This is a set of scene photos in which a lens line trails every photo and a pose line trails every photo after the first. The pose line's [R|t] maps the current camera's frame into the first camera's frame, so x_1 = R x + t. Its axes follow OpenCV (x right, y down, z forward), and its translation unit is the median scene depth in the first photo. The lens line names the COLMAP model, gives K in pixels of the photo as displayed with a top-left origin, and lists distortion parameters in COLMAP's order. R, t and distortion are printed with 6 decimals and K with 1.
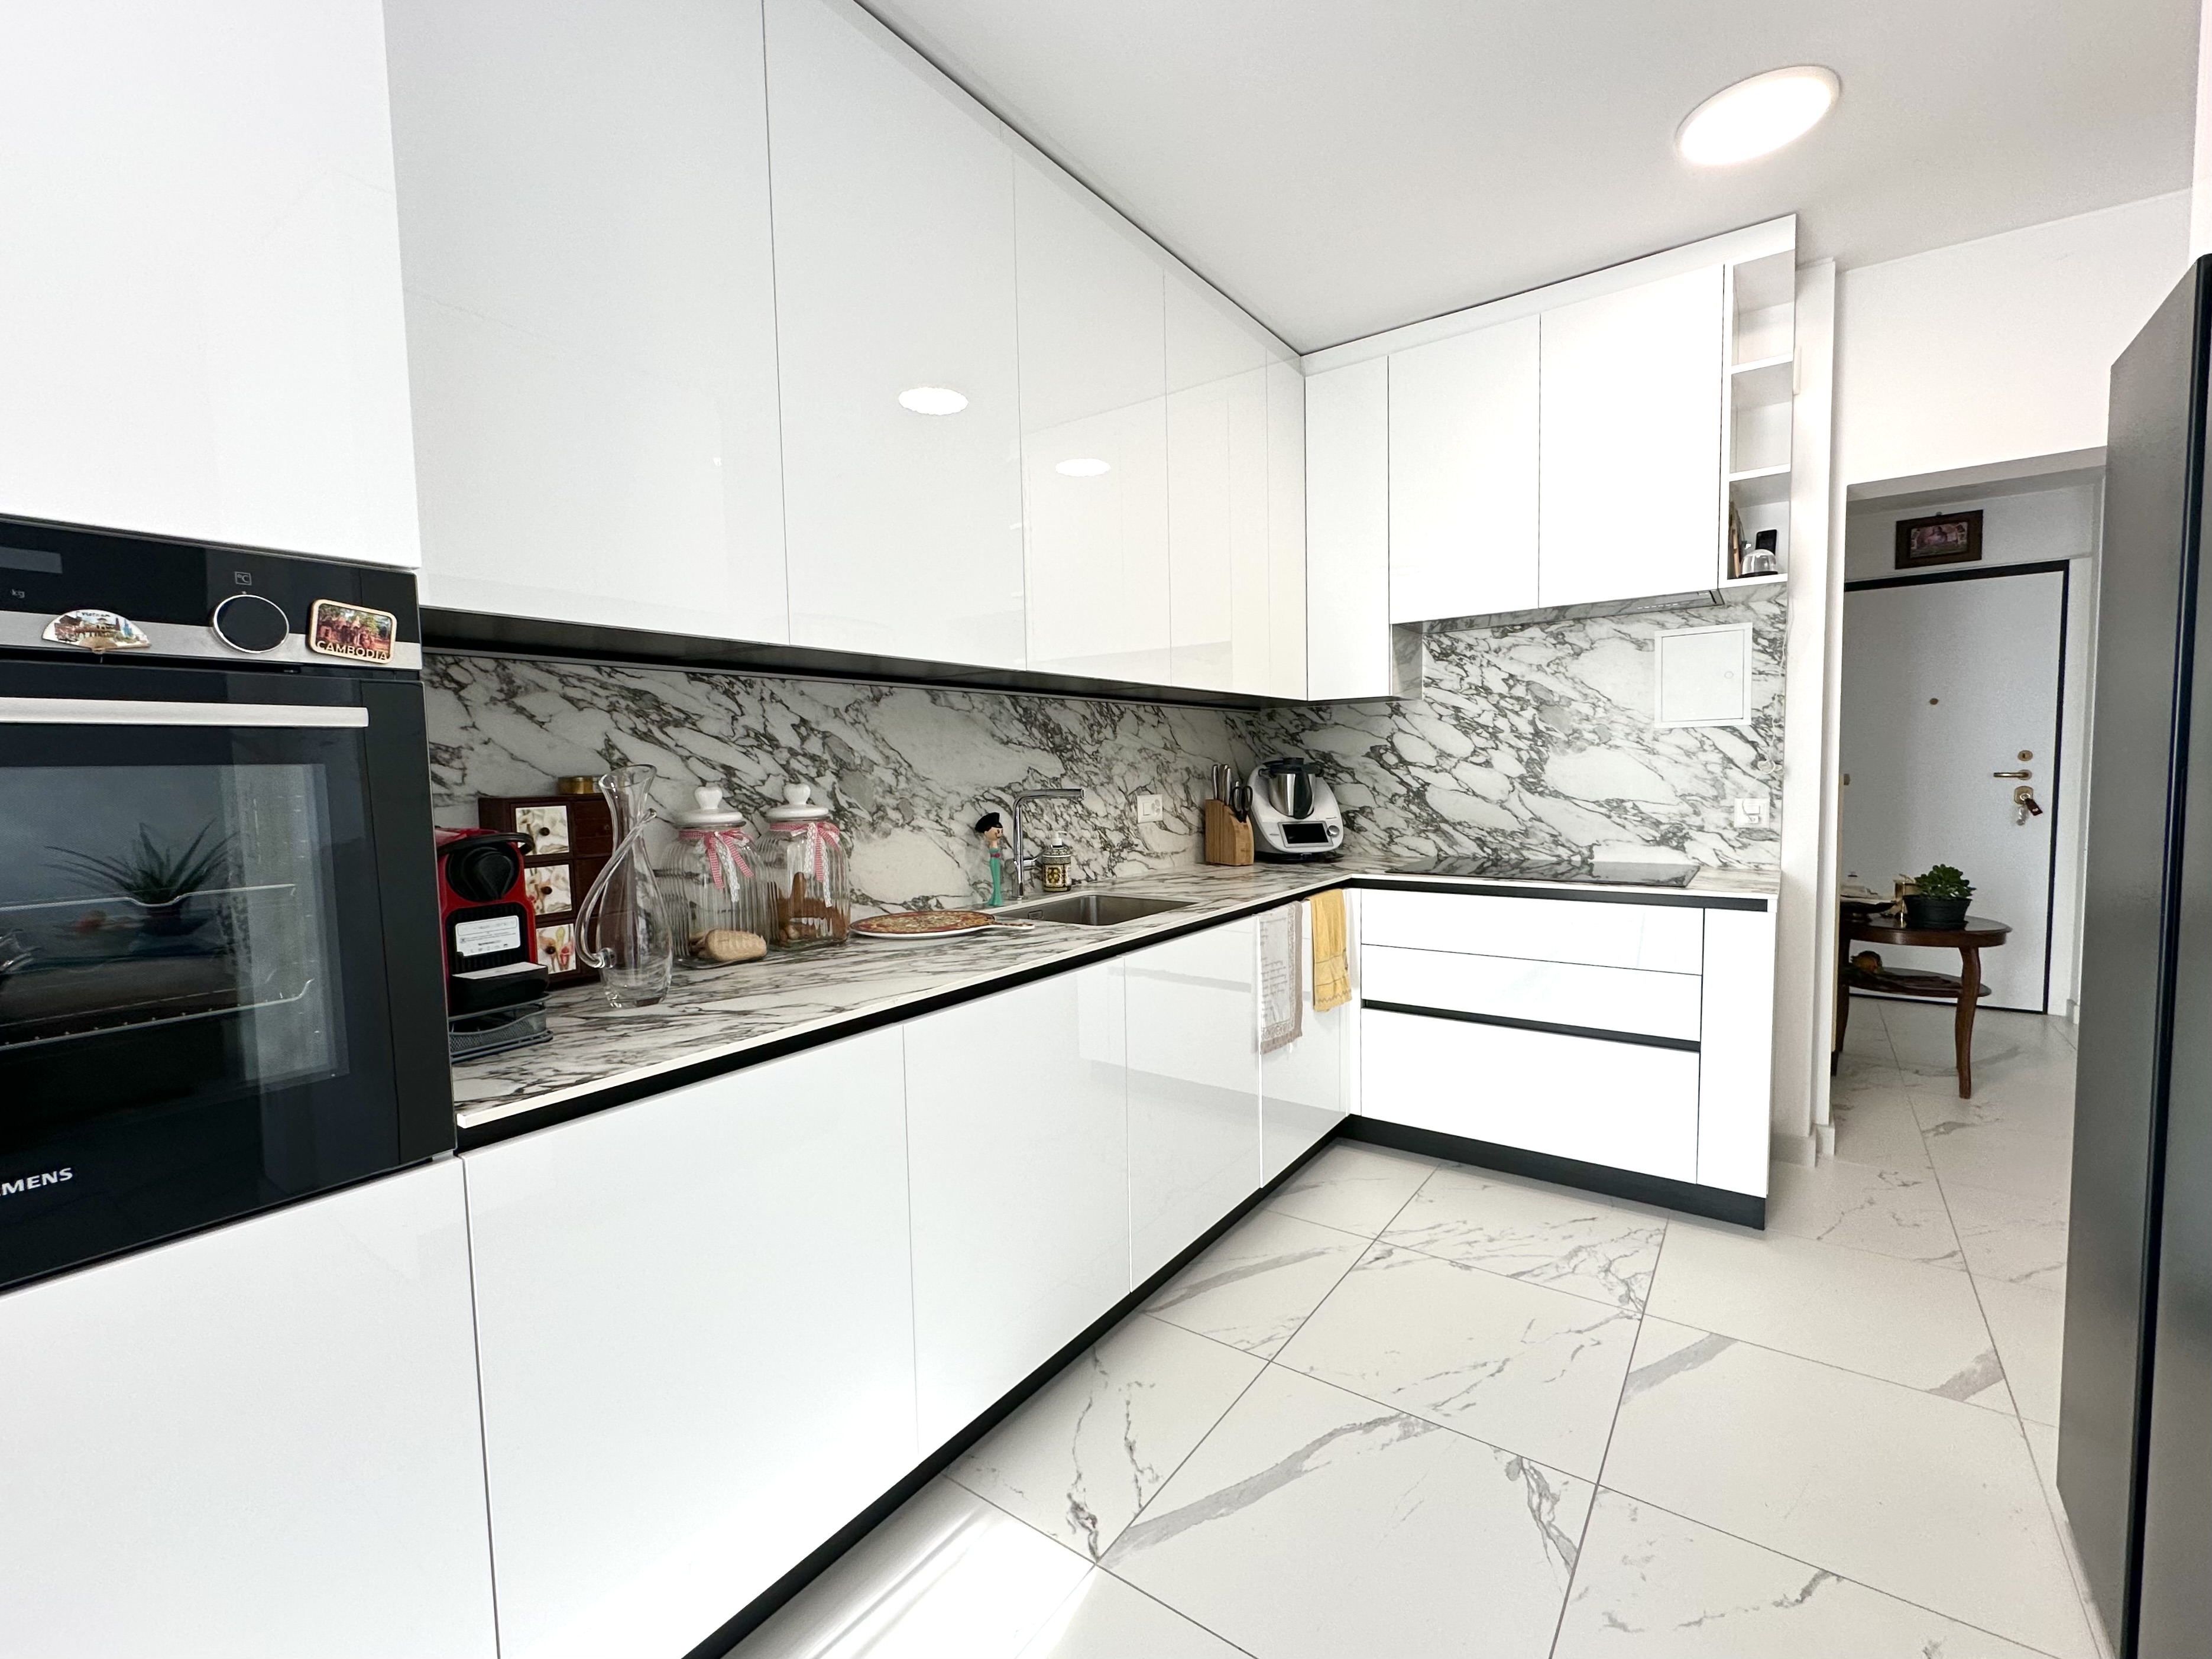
lens RADIAL K [[952.8, 0, 1110.6], [0, 952.8, 833.5], [0, 0, 1]] dist [0.001445, 0.000214]
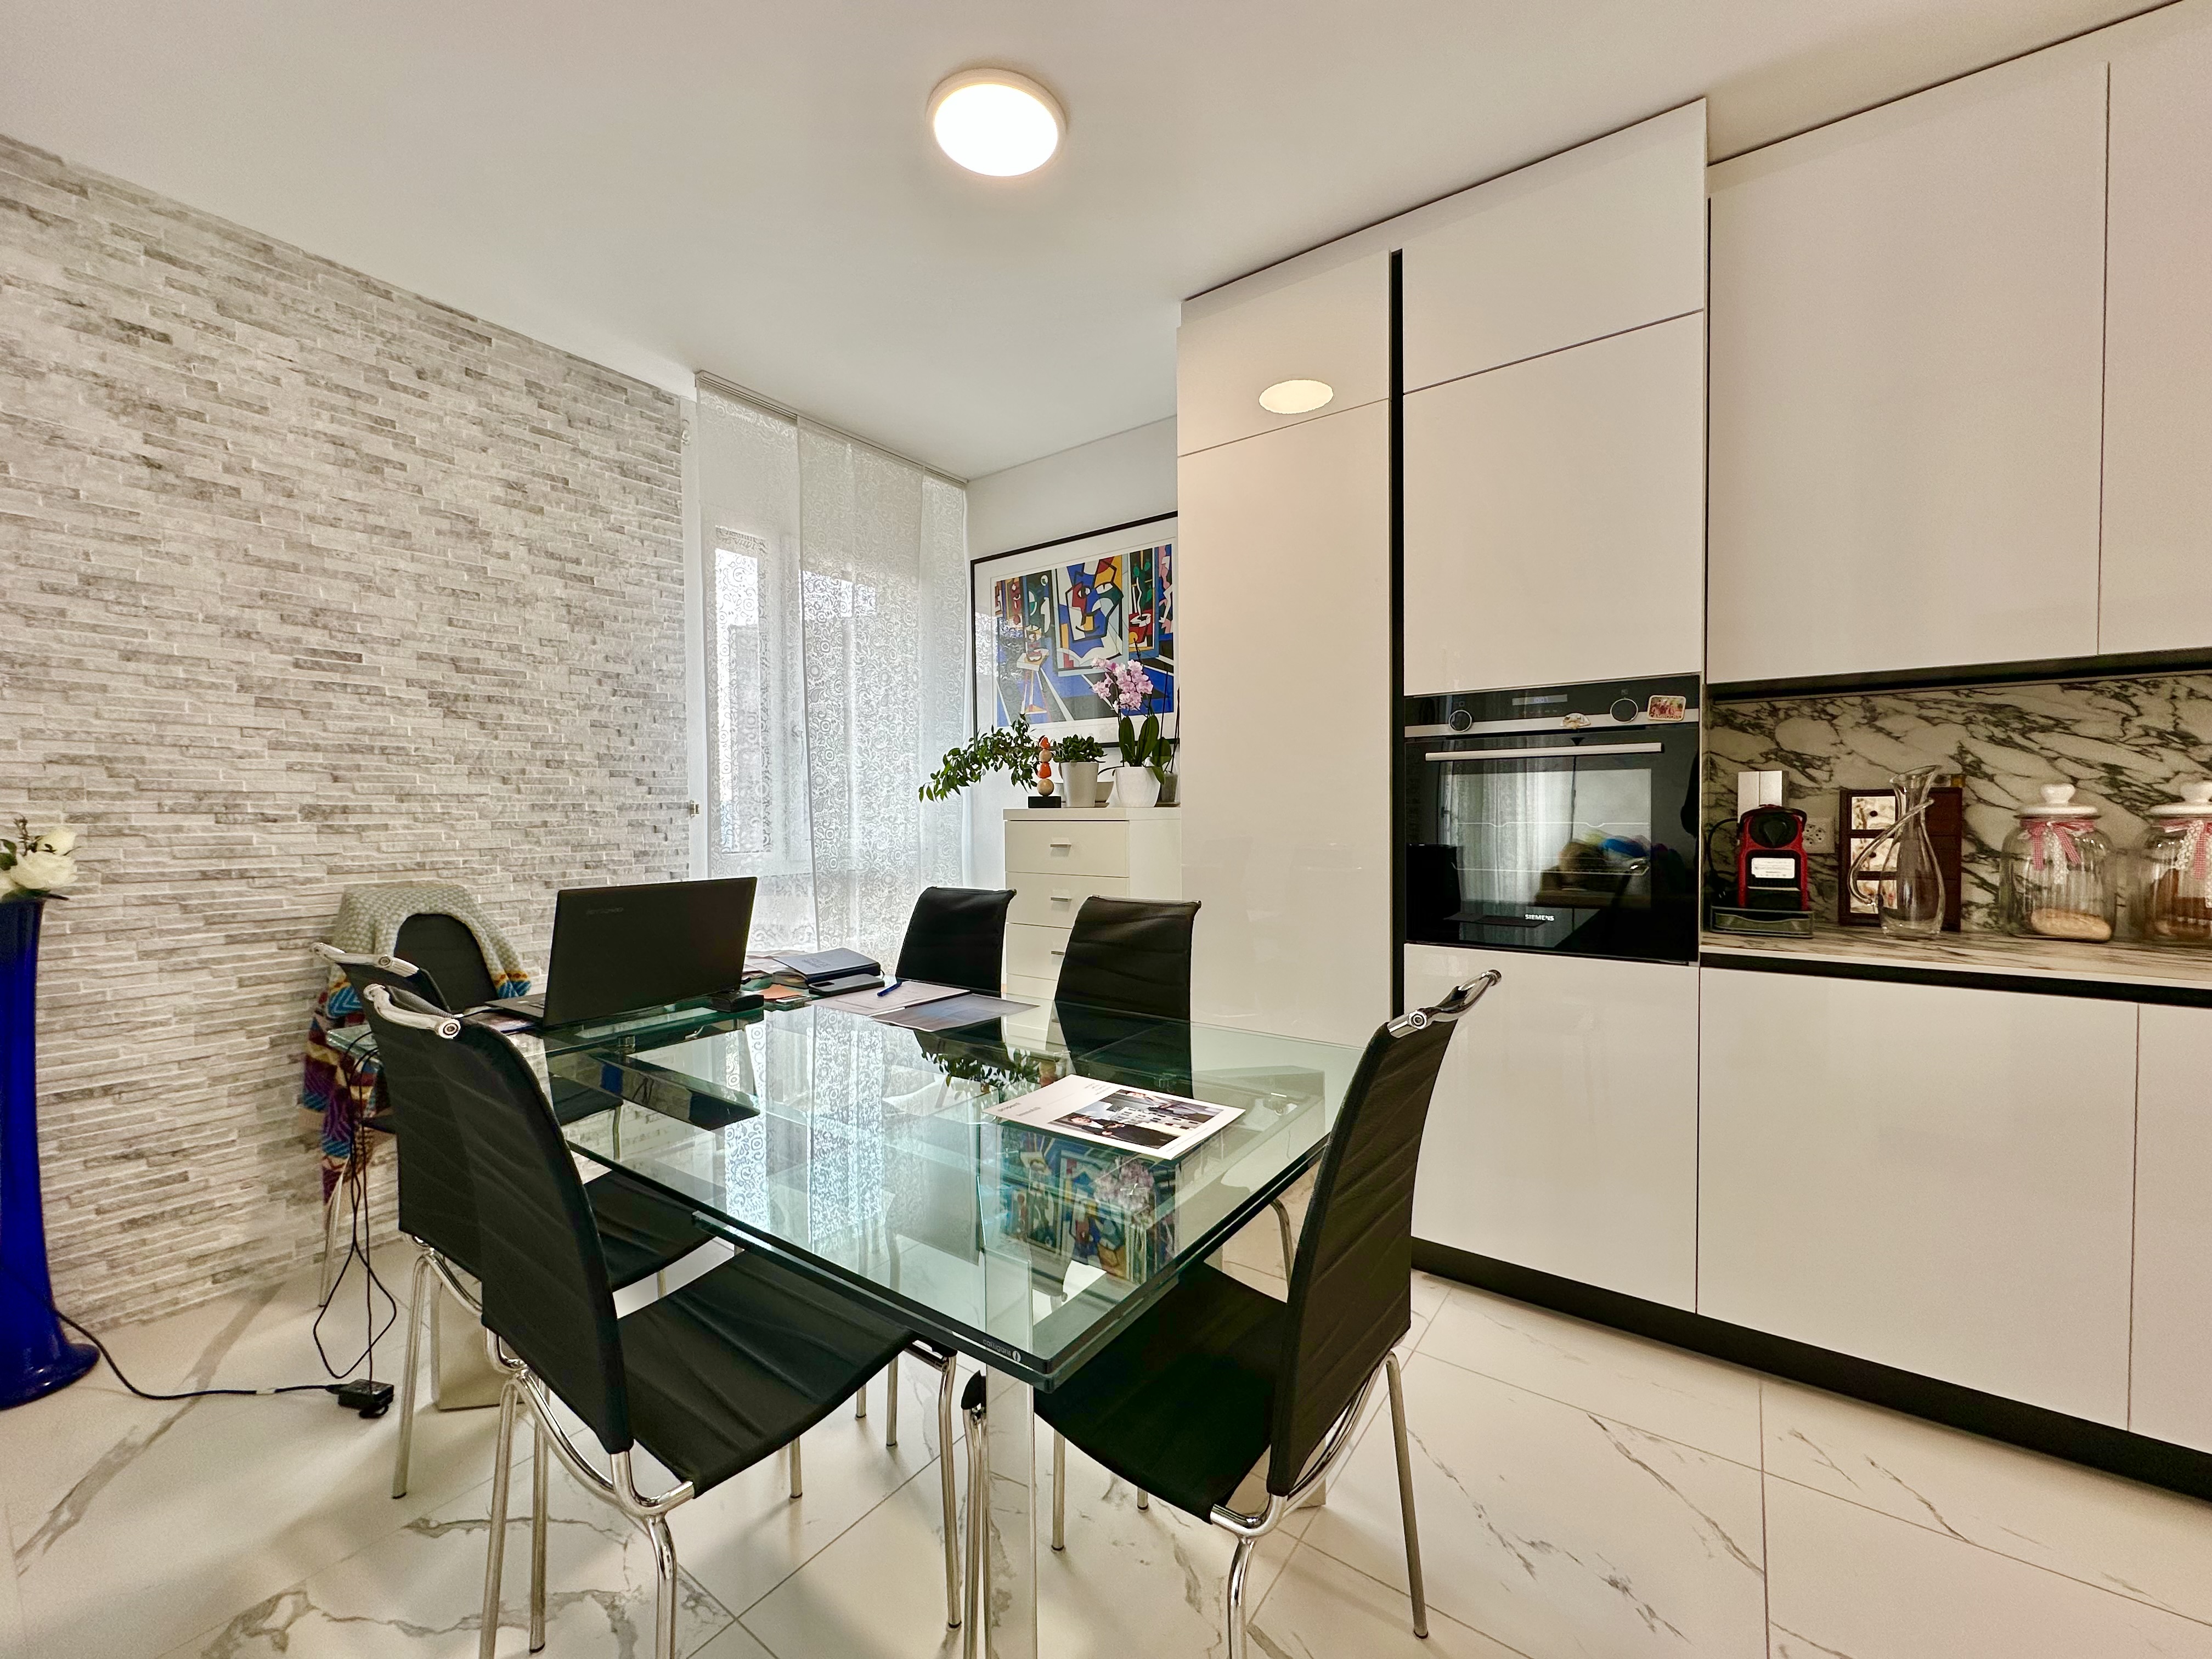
lens RADIAL K [[880.1, 0, 1110.1], [0, 880.1, 819.7], [0, 0, 1]] dist [-0.000613, -0.000069]
pose [[-0.003027, 0.036460, -0.999331, 0.658297], [-0.060202, 0.997516, 0.036576, 0.024988], [0.998182, 0.060272, -0.000825, -0.133497]]
